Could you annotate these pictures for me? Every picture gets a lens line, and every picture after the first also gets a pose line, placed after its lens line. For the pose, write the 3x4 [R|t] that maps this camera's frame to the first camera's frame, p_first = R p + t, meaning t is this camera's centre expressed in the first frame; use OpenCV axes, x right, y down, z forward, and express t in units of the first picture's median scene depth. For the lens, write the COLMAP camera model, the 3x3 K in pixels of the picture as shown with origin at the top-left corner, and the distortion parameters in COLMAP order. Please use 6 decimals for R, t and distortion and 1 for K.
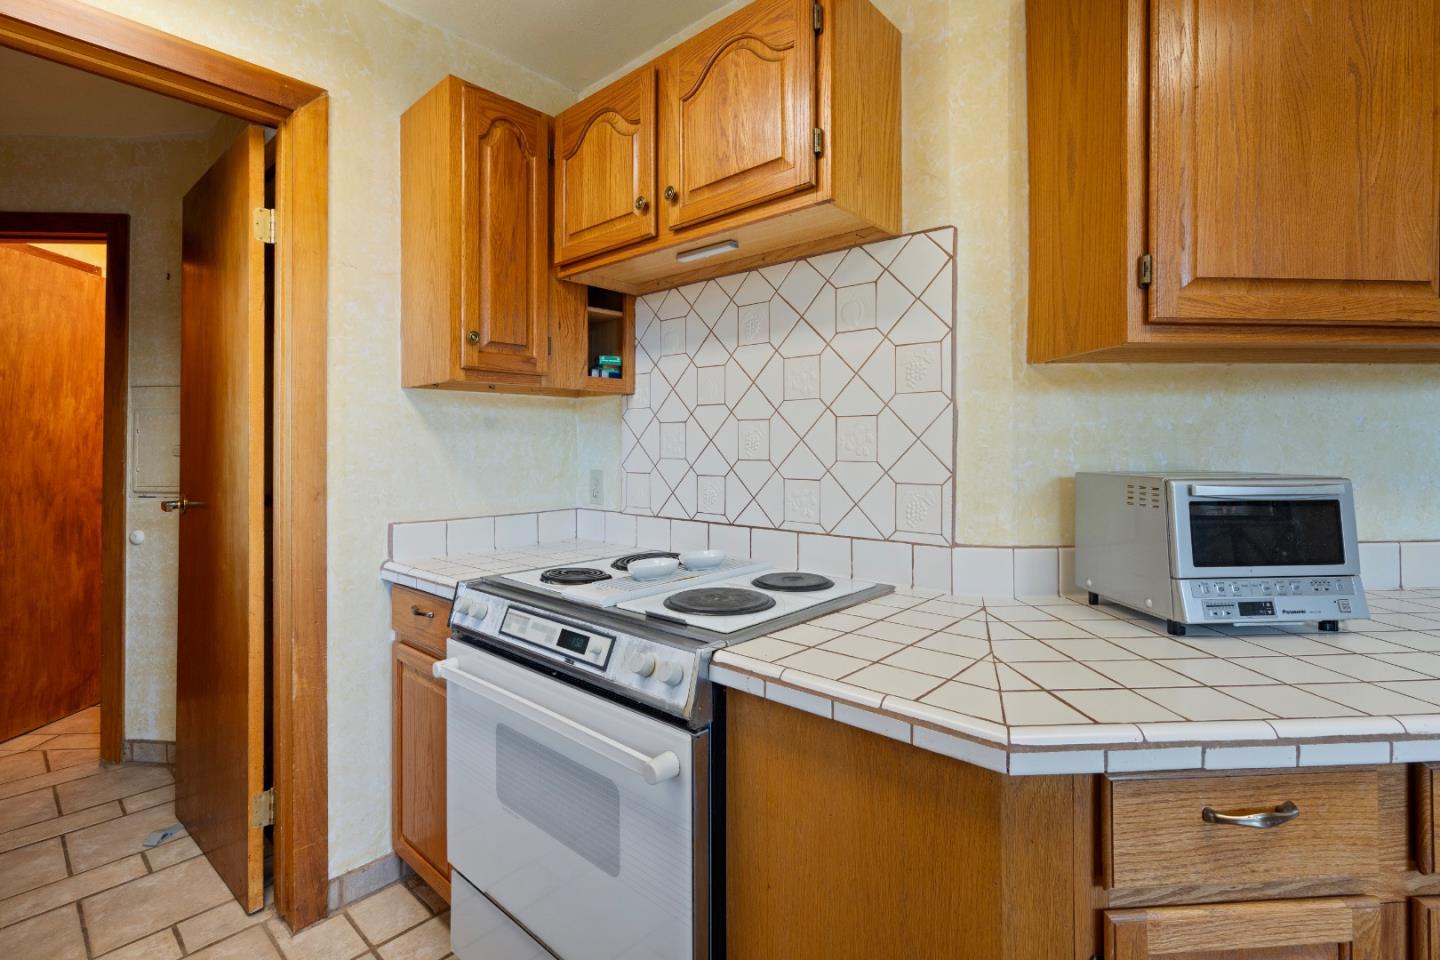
lens RADIAL K [[655.5, 0, 709.4], [0, 655.5, 448.6], [0, 0, 1]] dist [0.000372, -0.000289]
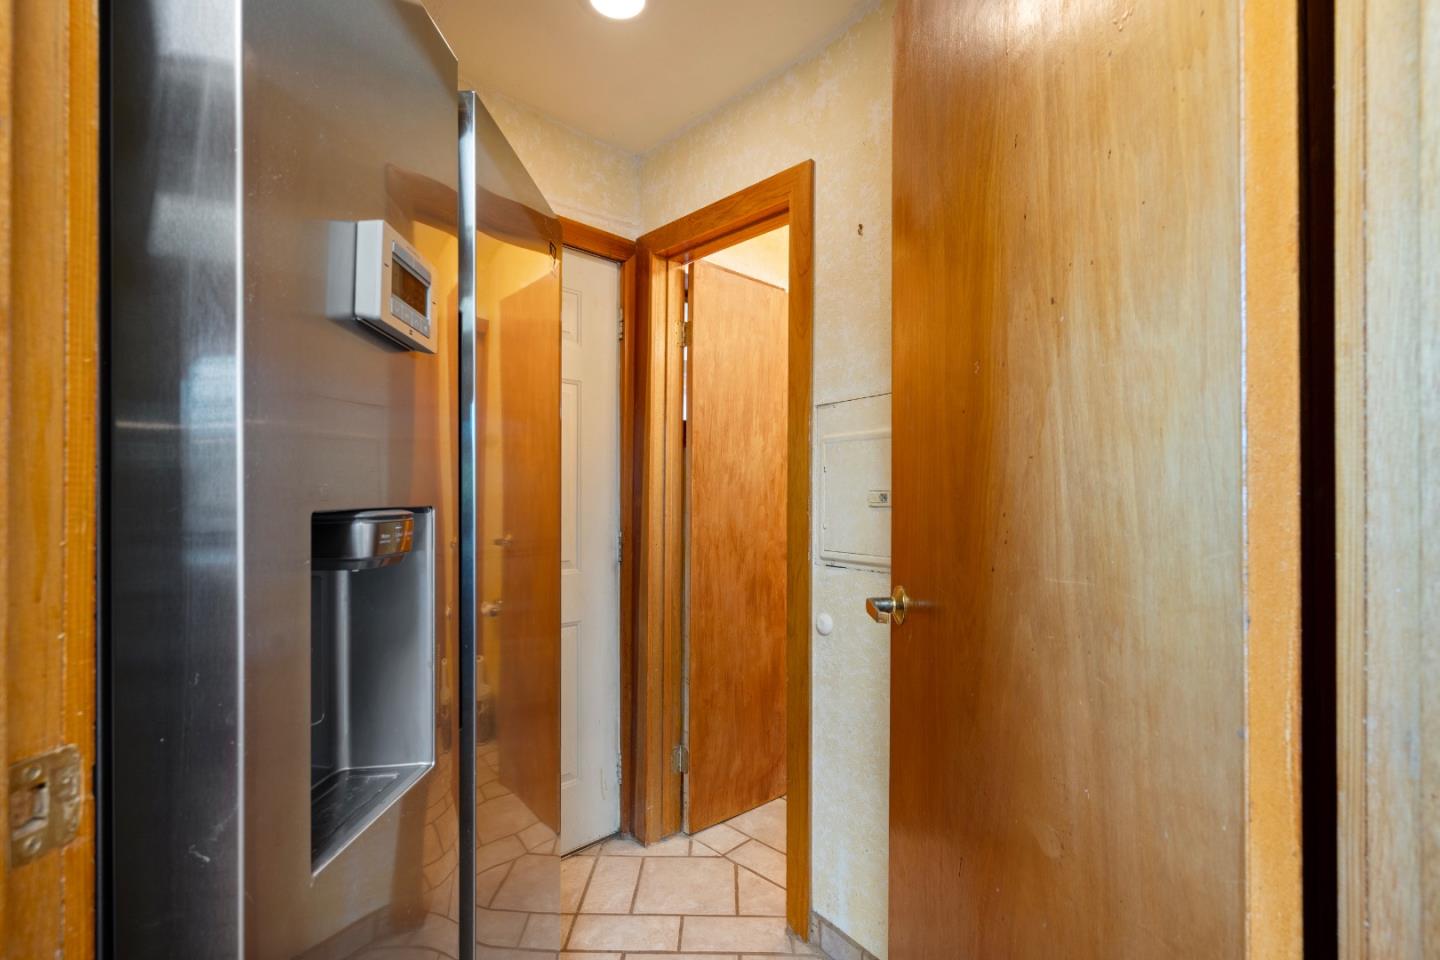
lens RADIAL K [[655.5, 0, 719.8], [0, 655.5, 487.3], [0, 0, 1]] dist [0.000372, -0.000289]
pose [[0.659233, -0.010805, -0.751861, -0.380434], [0.003639, 0.999931, -0.011180, -0.000613], [0.751930, 0.004634, 0.659227, 0.413056]]
